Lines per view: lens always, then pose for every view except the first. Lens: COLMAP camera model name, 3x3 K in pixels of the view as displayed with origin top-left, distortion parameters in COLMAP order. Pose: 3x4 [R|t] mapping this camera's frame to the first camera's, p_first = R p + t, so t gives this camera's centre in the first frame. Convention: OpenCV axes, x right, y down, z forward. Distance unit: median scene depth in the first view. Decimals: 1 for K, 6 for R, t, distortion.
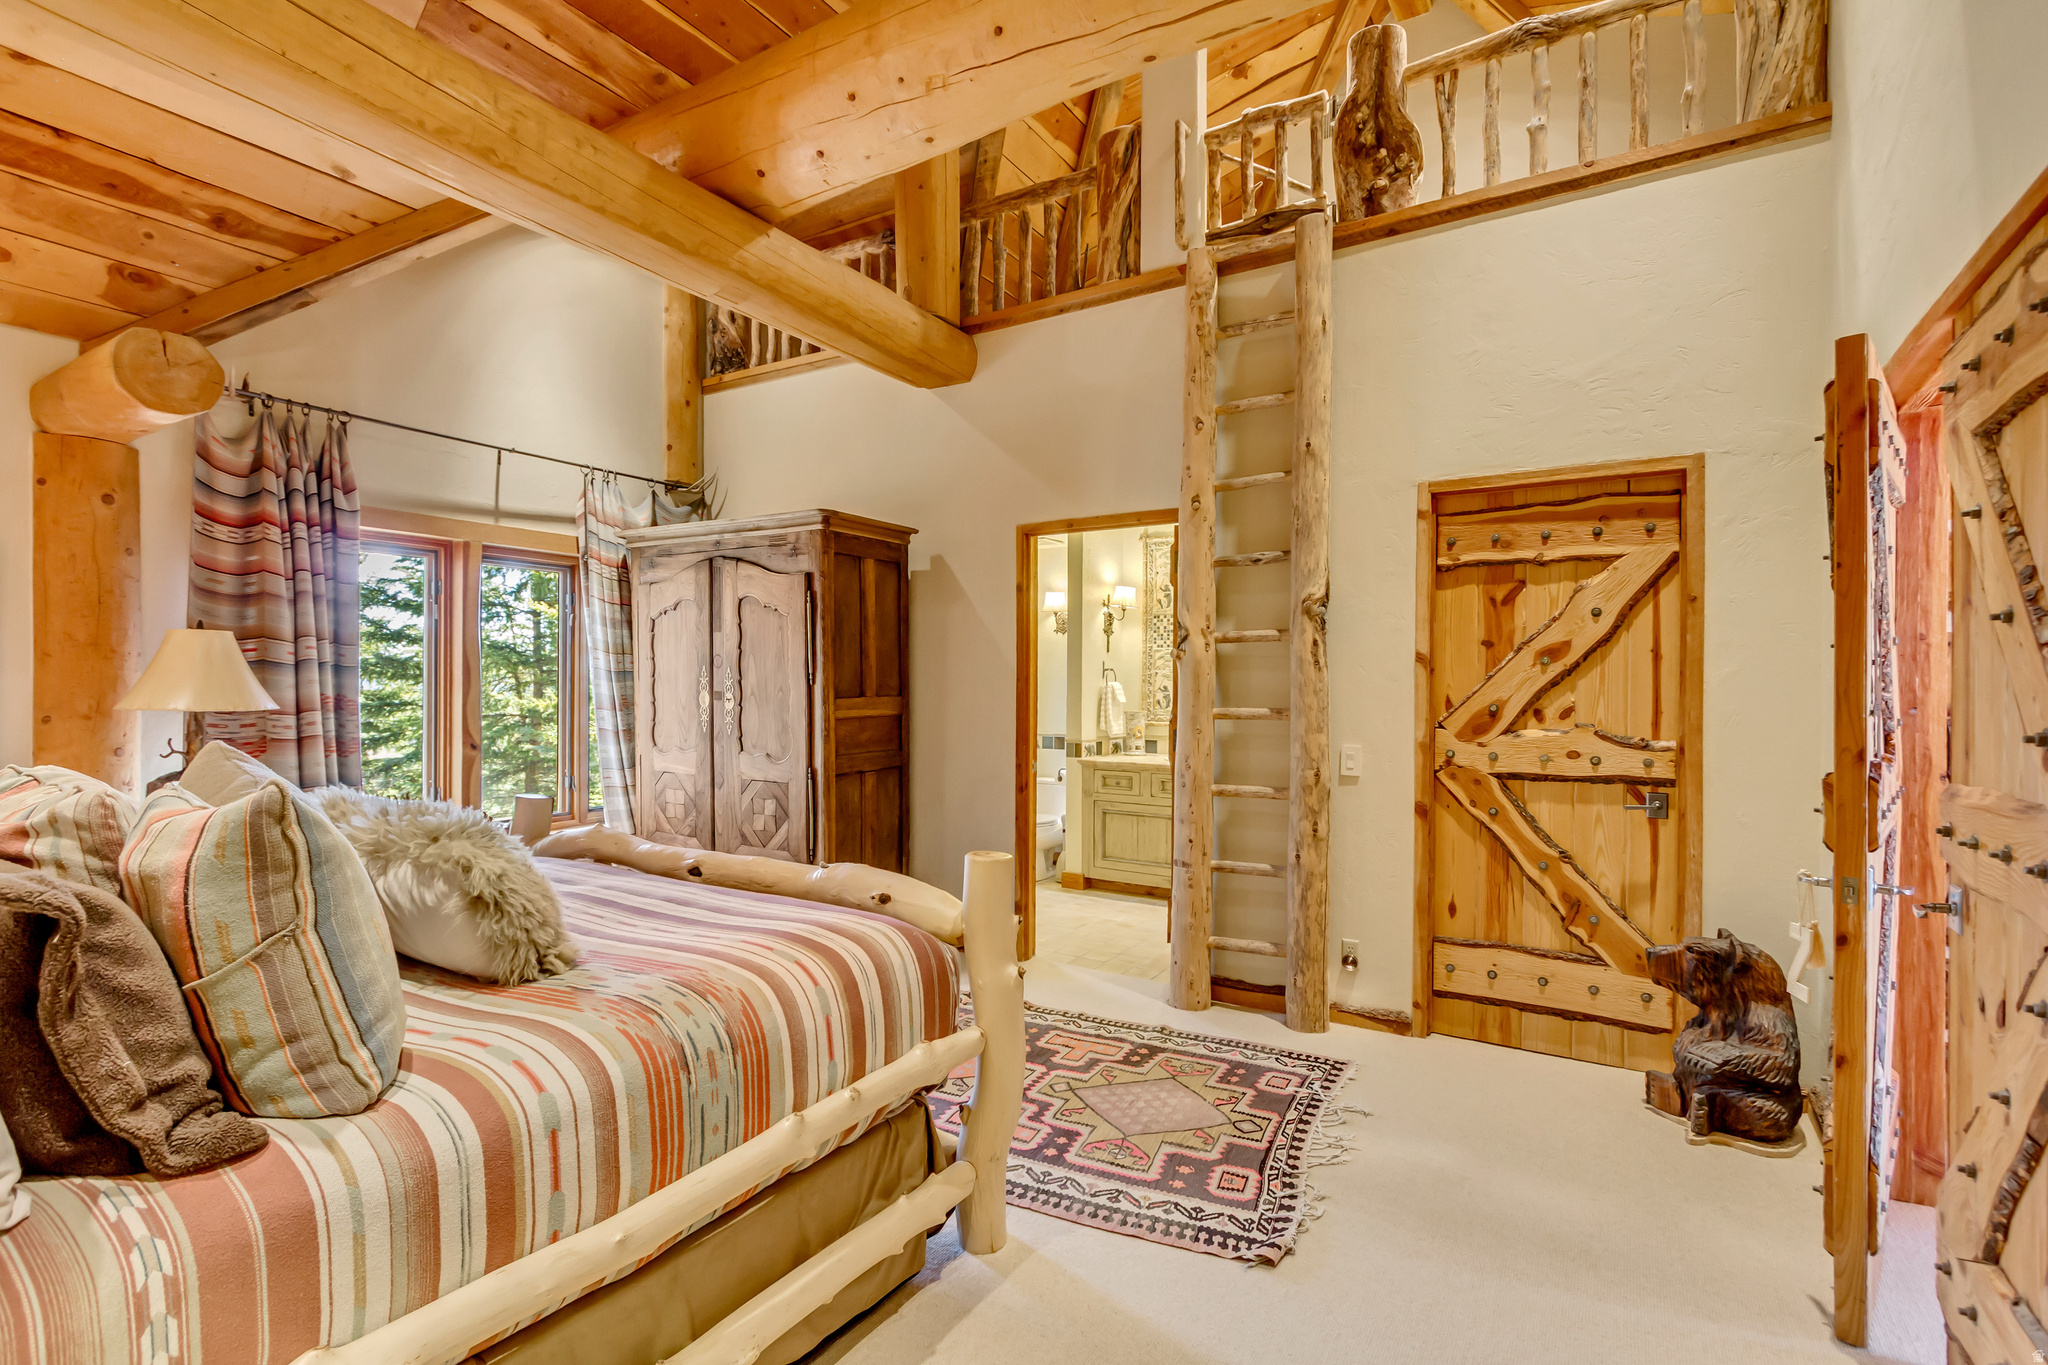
lens RADIAL K [[941.6, 0, 1018.1], [0, 941.6, 685.4], [0, 0, 1]] dist [0.003552, -0.000076]
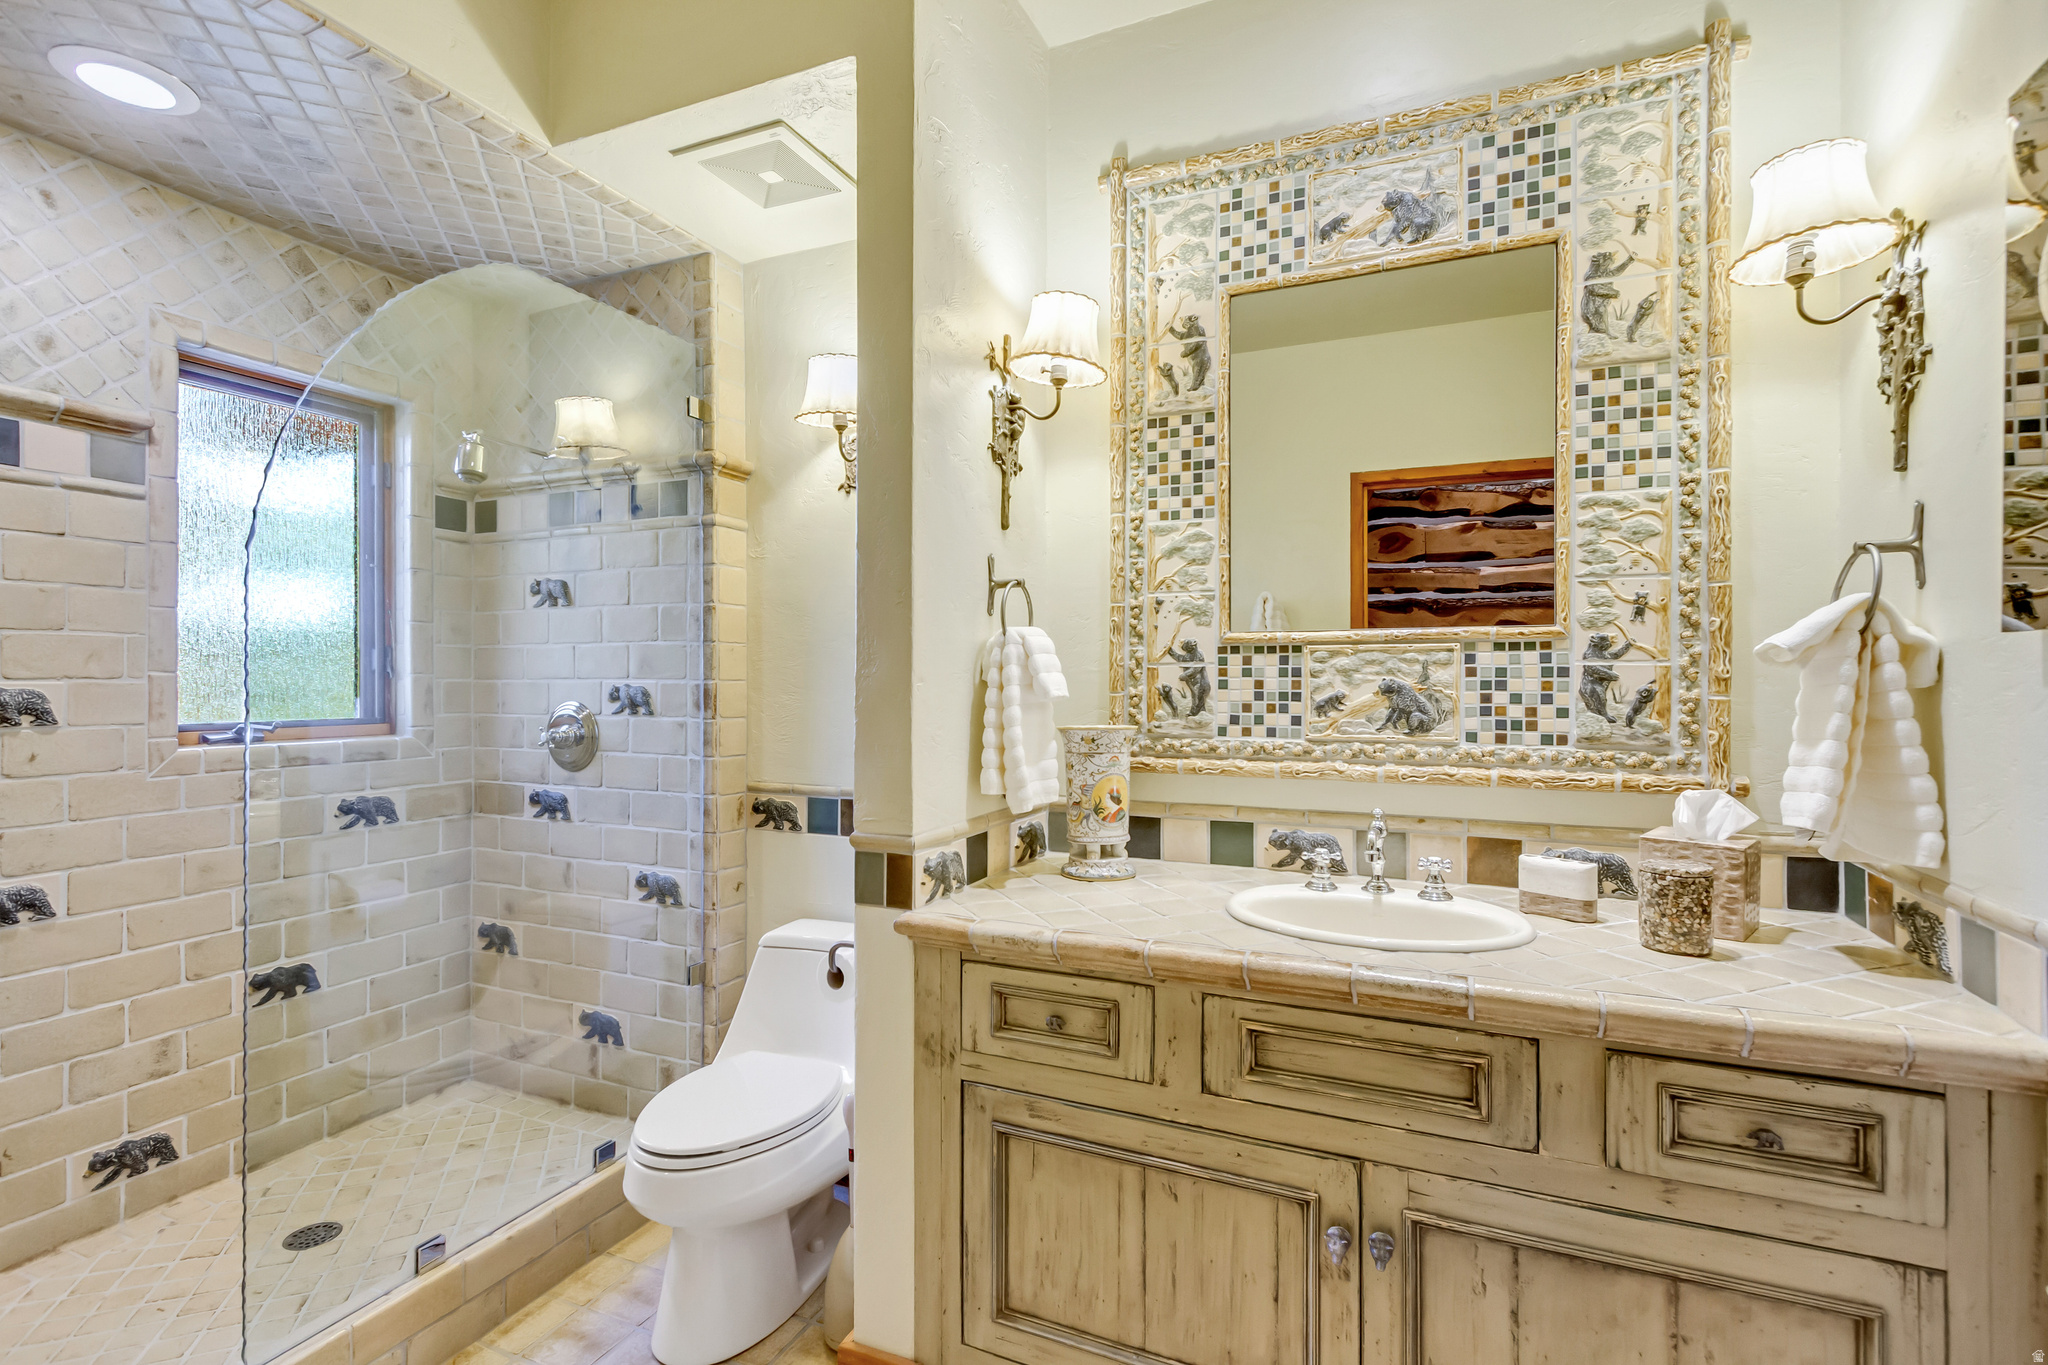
lens RADIAL K [[941.6, 0, 1018.1], [0, 941.6, 685.4], [0, 0, 1]] dist [0.003552, -0.000076]
pose [[0.988517, -0.003403, 0.151070, 0.055510], [0.004210, 0.999979, -0.005018, 0.016089], [-0.151050, 0.005596, 0.988510, 0.716232]]
